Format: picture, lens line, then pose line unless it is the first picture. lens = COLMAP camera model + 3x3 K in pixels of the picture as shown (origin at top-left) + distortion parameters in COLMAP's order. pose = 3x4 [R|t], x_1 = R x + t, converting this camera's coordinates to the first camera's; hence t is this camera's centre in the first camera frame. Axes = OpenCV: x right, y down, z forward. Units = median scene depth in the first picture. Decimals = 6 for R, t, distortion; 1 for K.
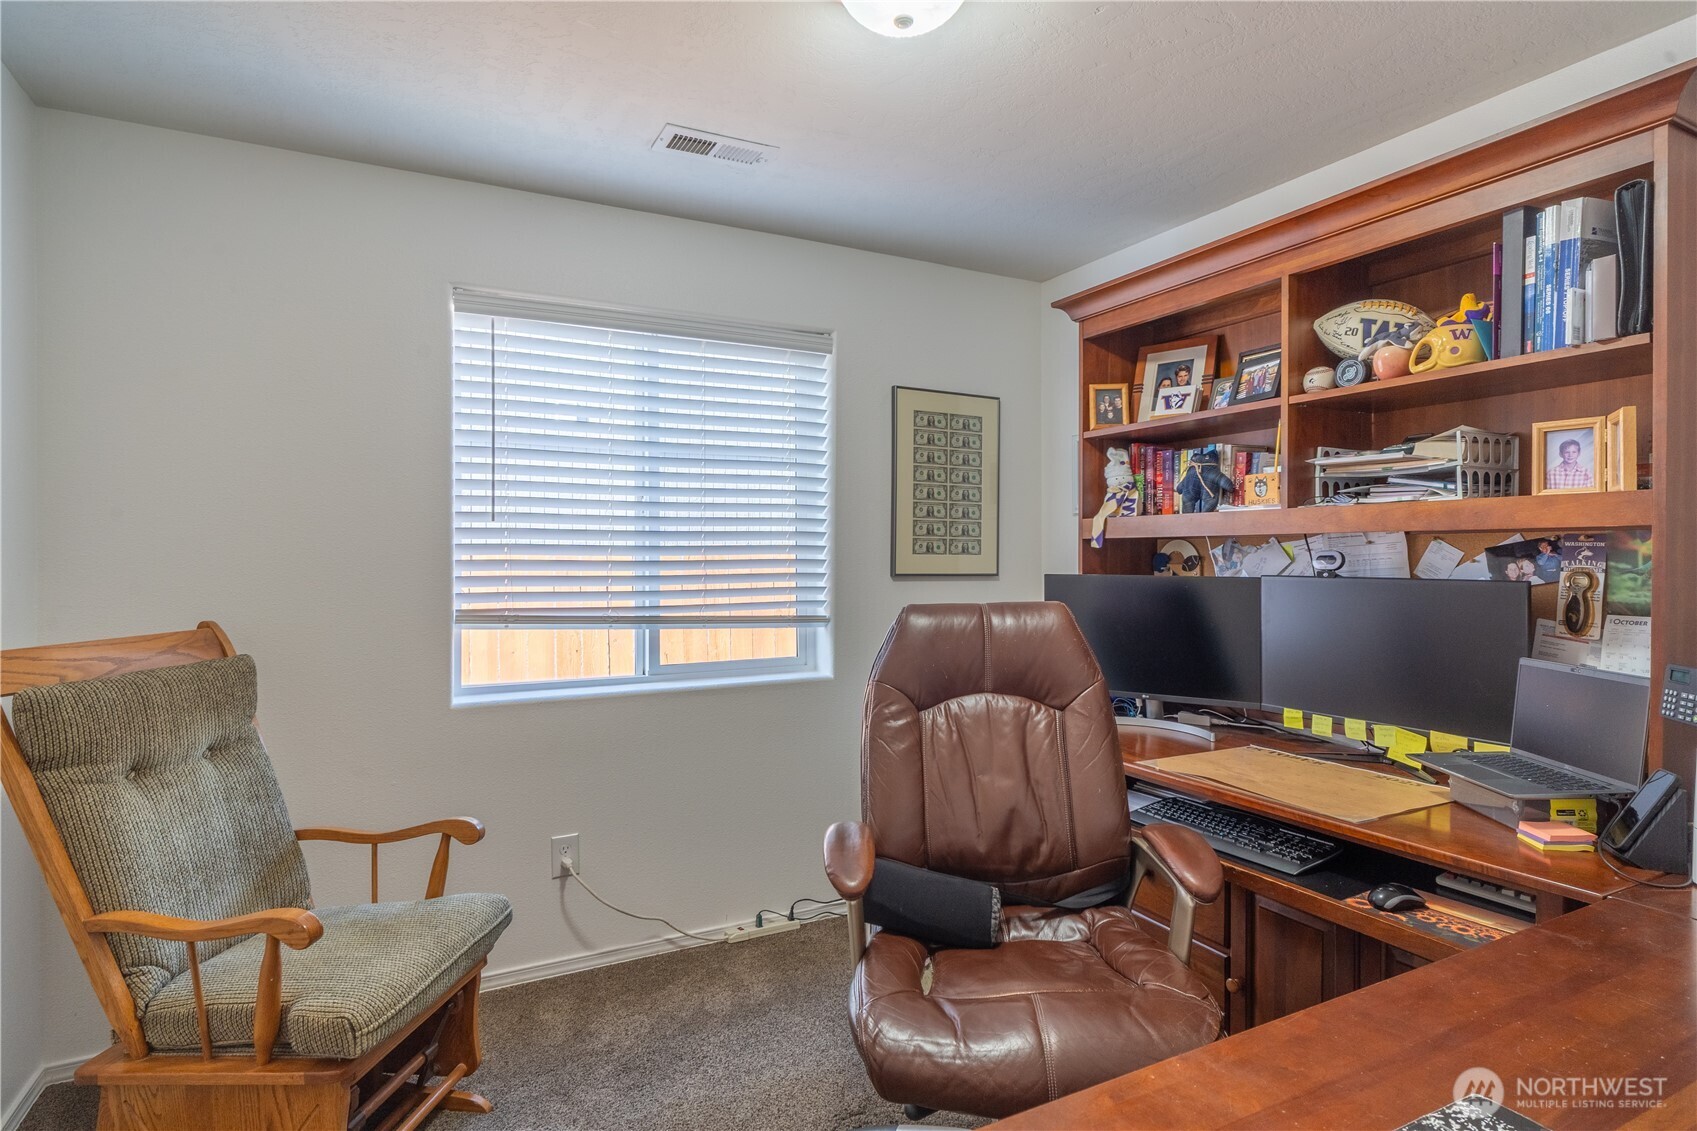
lens RADIAL K [[915.2, 0, 839.3], [0, 915.2, 574.0], [0, 0, 1]] dist [-0.006882, -0.000442]
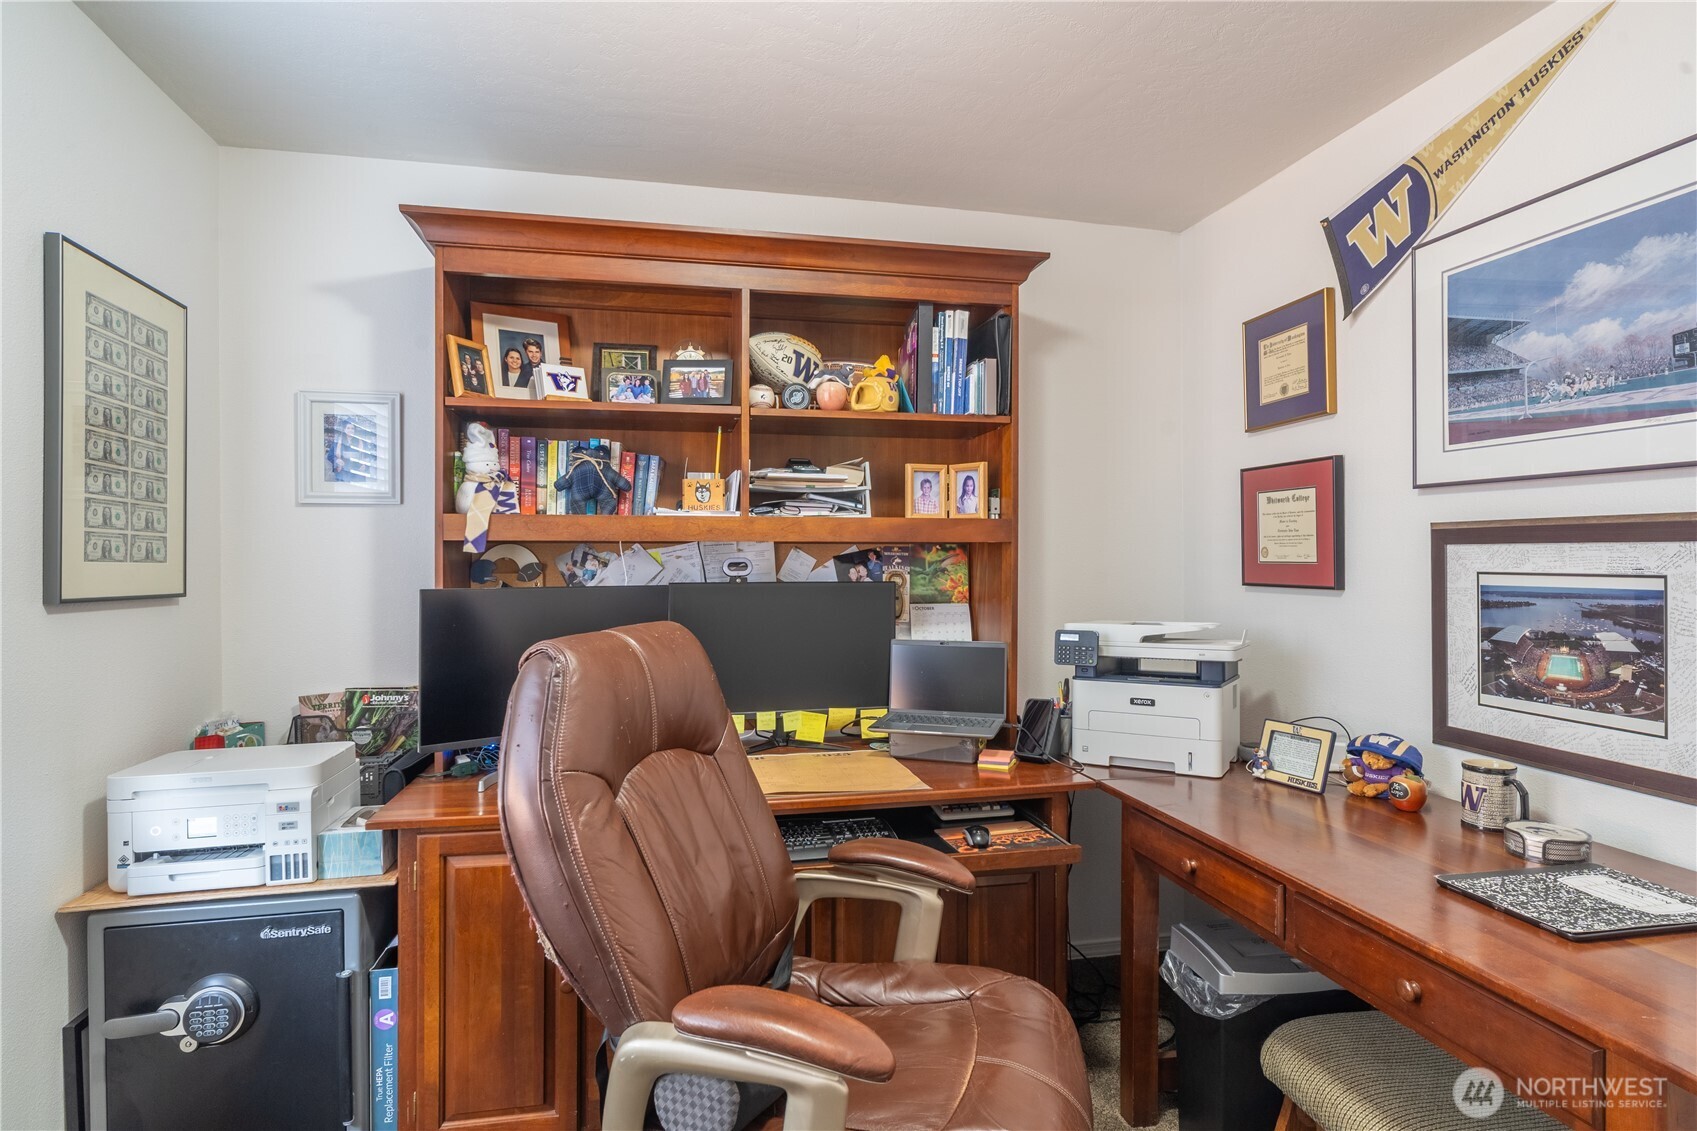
lens RADIAL K [[915.2, 0, 839.3], [0, 915.2, 574.0], [0, 0, 1]] dist [-0.006882, -0.000442]
pose [[0.233963, -0.013302, 0.972154, -0.494392], [0.021887, 0.999725, 0.008412, -0.013919], [-0.971999, 0.019310, 0.234190, 0.675221]]
